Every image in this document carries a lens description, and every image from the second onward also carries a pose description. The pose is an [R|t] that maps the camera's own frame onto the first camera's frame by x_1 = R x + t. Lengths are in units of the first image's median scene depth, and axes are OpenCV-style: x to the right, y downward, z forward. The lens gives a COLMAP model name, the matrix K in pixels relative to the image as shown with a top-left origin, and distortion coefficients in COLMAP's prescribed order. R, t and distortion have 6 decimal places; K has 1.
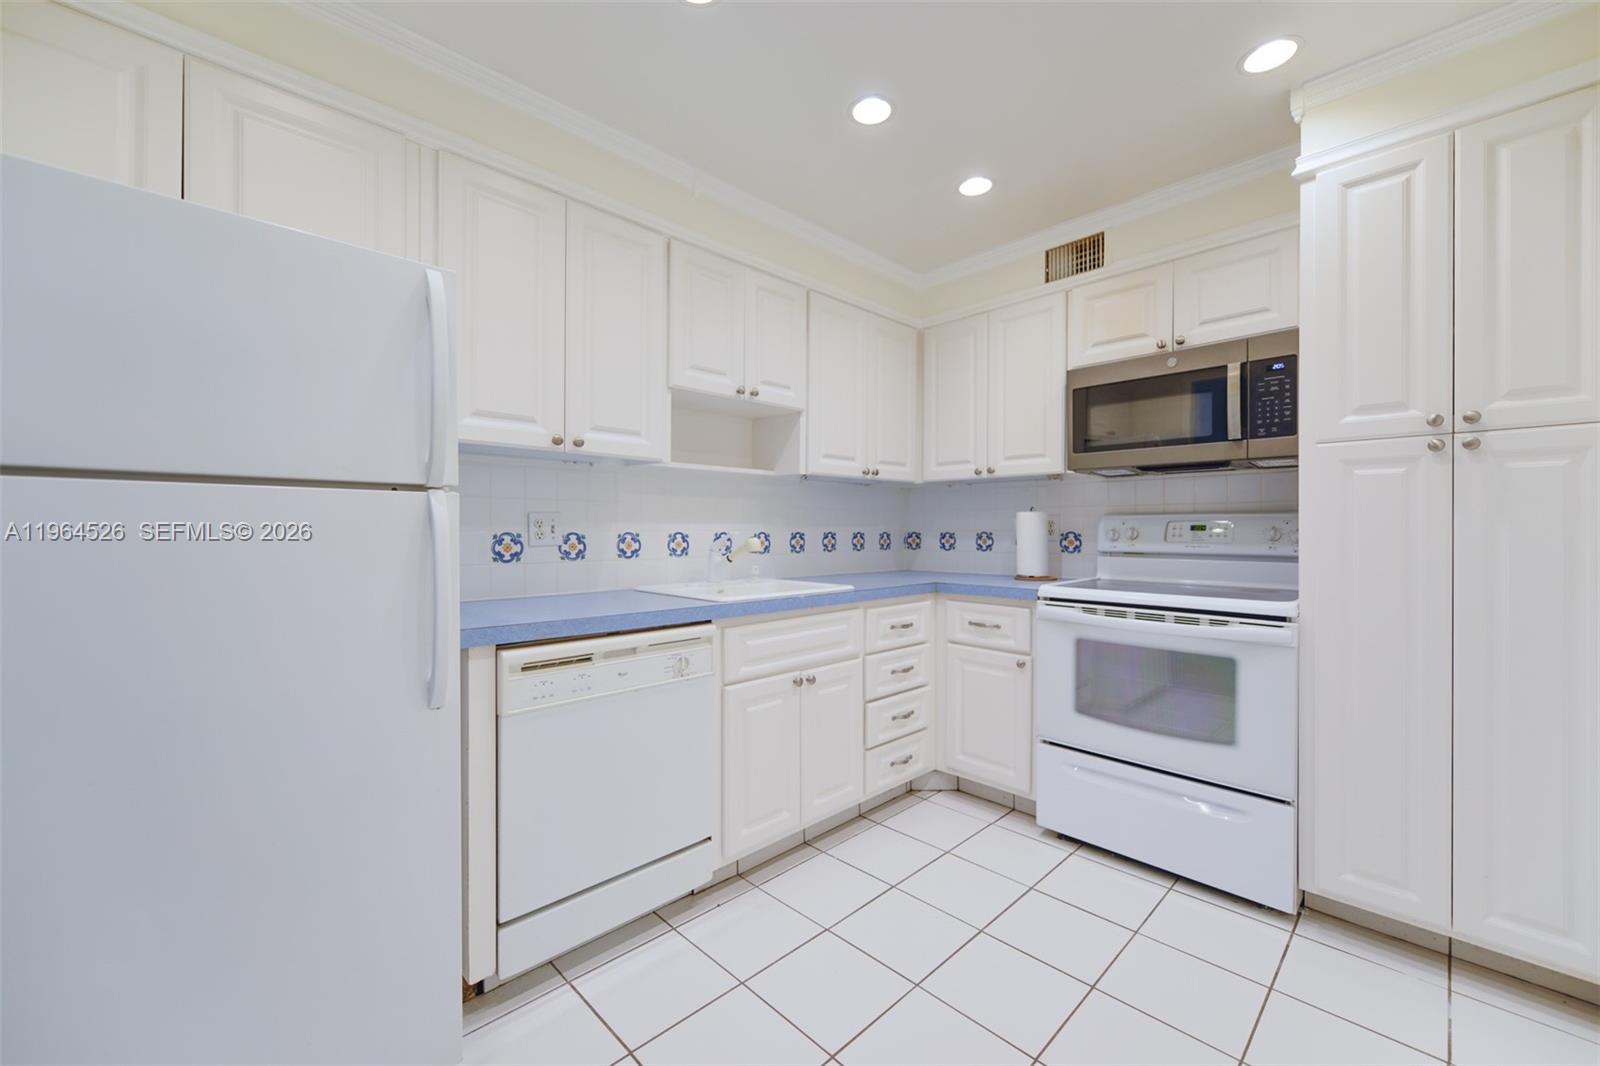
lens RADIAL K [[632.2, 0, 803.3], [0, 632.2, 530.6], [0, 0, 1]] dist [0.004309, -0.000342]
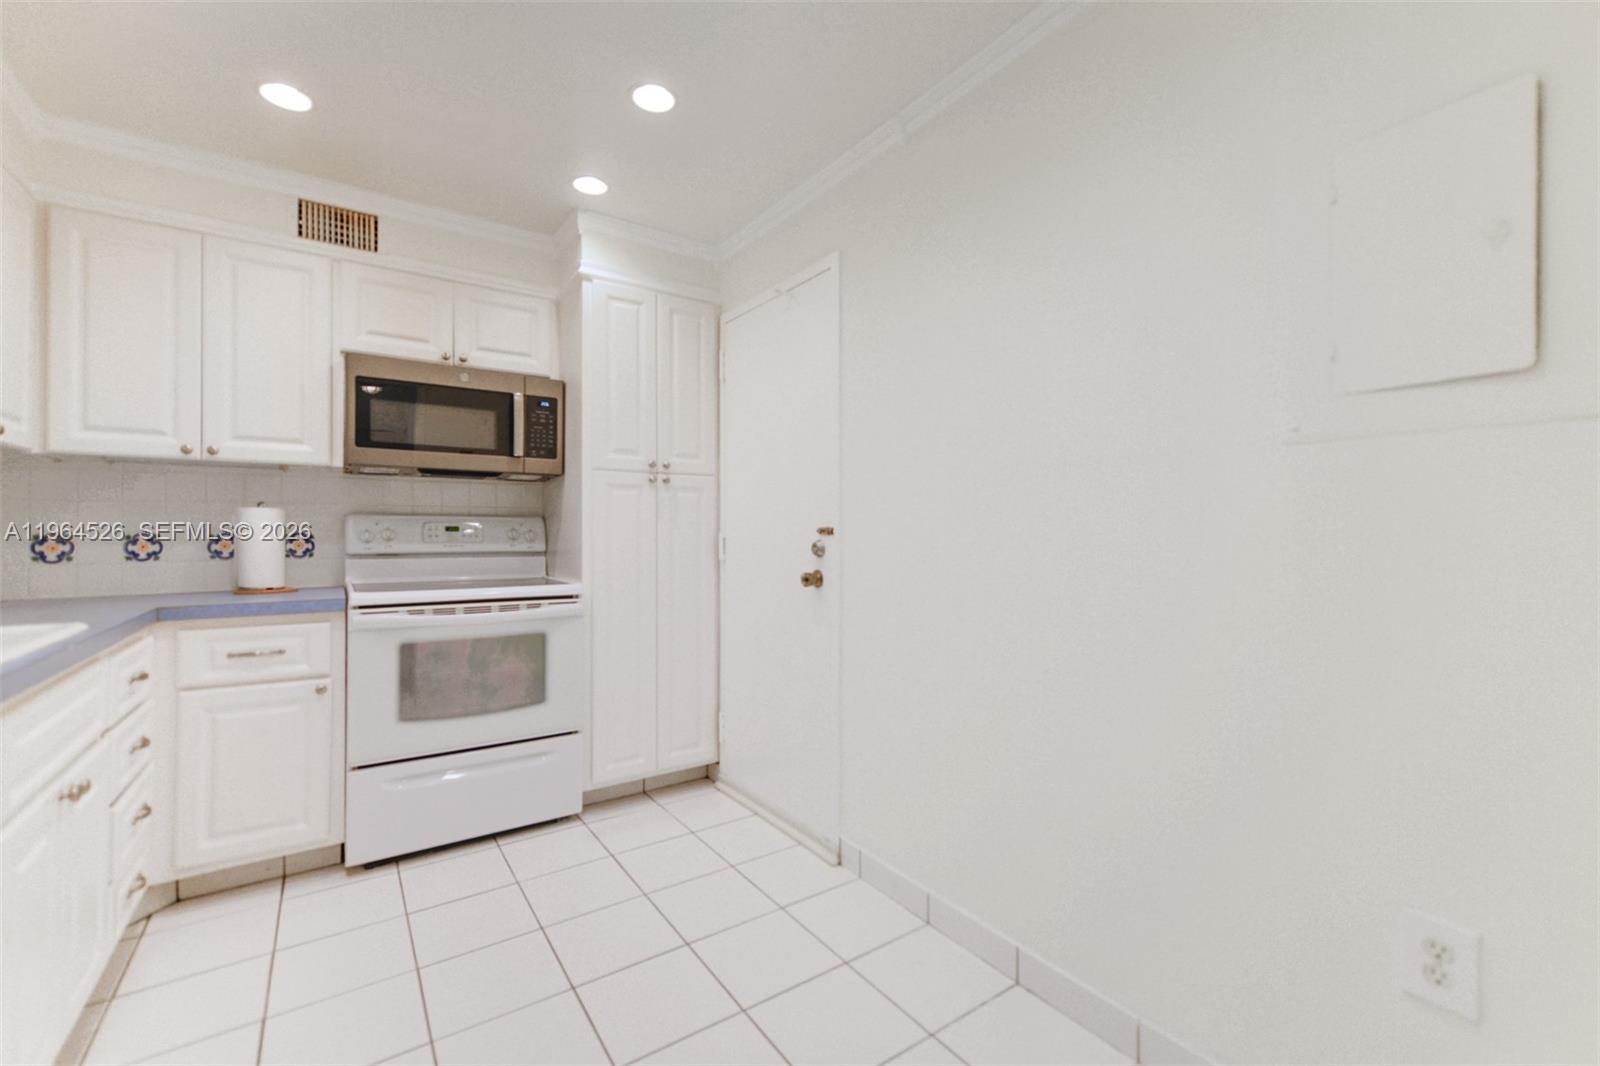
lens RADIAL K [[671.9, 0, 800.0], [0, 671.9, 533.0], [0, 0, 1]] dist [0.010305, -0.000033]
pose [[0.164286, -0.002024, 0.986411, -0.446290], [0.001533, 0.999997, 0.001797, 0.001687], [-0.986412, 0.001217, 0.164288, 0.223859]]
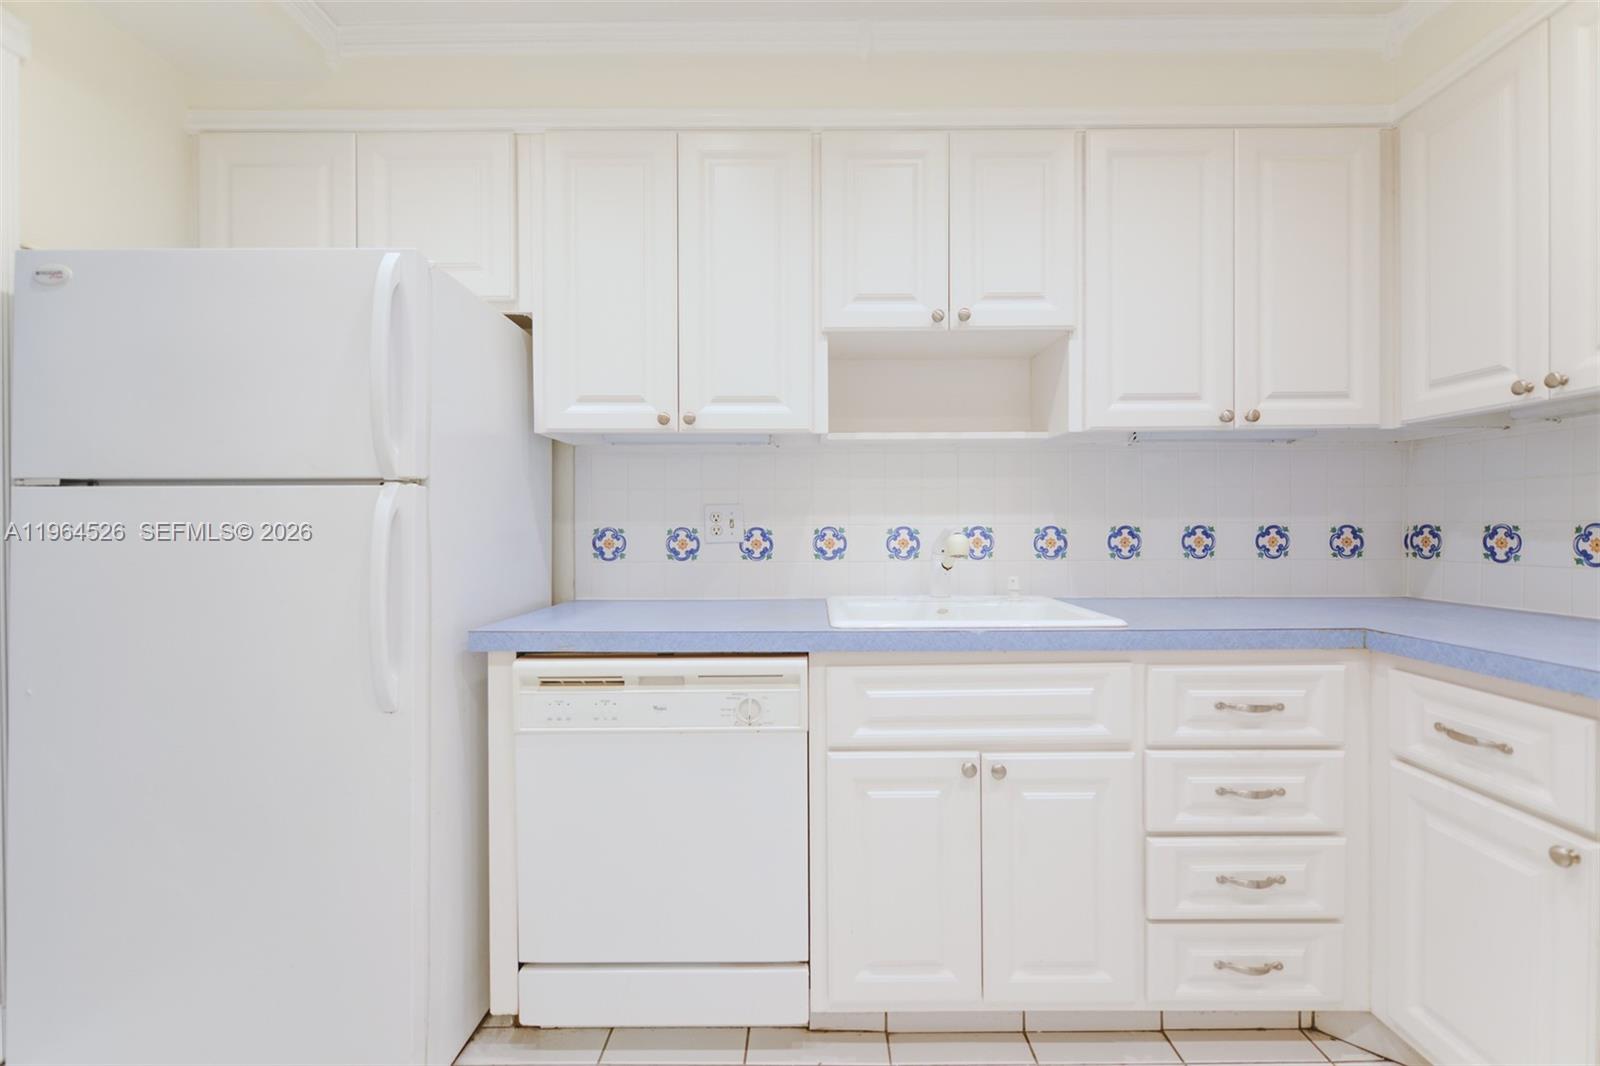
lens RADIAL K [[696.1, 0, 807.8], [0, 696.1, 527.3], [0, 0, 1]] dist [-0.001252, -0.000427]
pose [[0.712948, -0.002211, -0.701214, 0.315360], [0.004610, 0.999988, 0.001535, 0.001849], [0.701202, -0.004327, 0.712949, 0.362289]]
